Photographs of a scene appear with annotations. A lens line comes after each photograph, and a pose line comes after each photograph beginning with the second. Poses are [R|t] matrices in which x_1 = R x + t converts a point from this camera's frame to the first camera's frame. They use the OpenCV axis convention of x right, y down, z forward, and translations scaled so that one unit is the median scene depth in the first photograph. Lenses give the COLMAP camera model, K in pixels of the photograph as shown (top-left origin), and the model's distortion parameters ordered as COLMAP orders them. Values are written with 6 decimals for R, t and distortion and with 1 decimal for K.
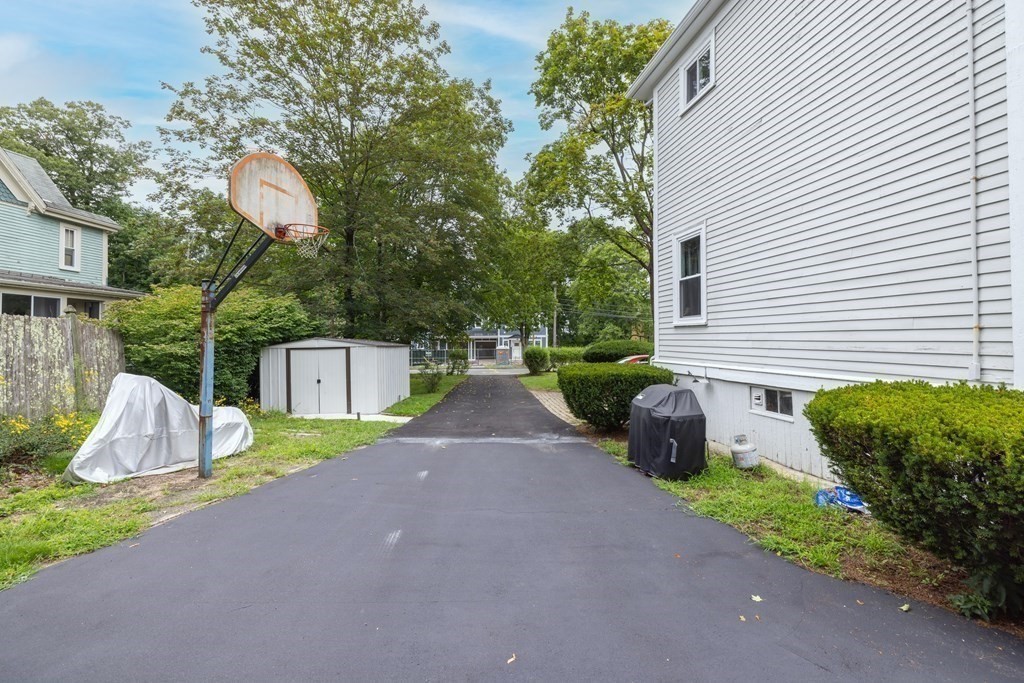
lens RADIAL K [[434.8, 0, 512.0], [0, 434.8, 341.5], [0, 0, 1]] dist [0.000227, -0.000058]
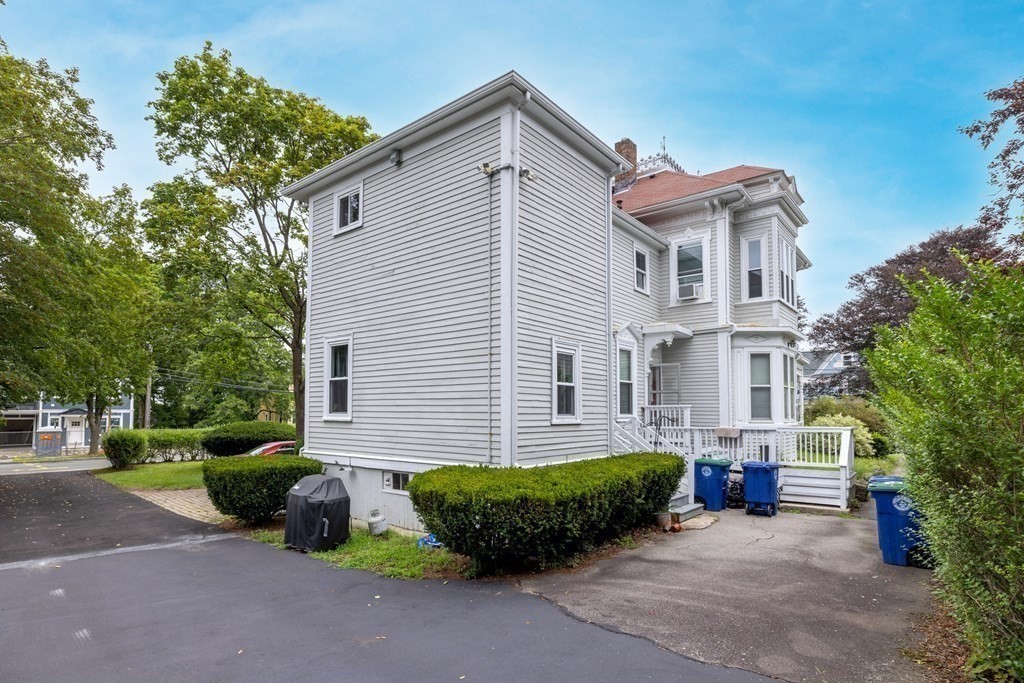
lens RADIAL K [[530.8, 0, 509.5], [0, 530.8, 378.7], [0, 0, 1]] dist [0.000344, 0.000390]
pose [[0.755331, 0.046308, 0.653705, -0.185110], [-0.001331, 0.997607, -0.069132, -0.055254], [-0.655342, 0.051348, 0.753585, -0.392221]]
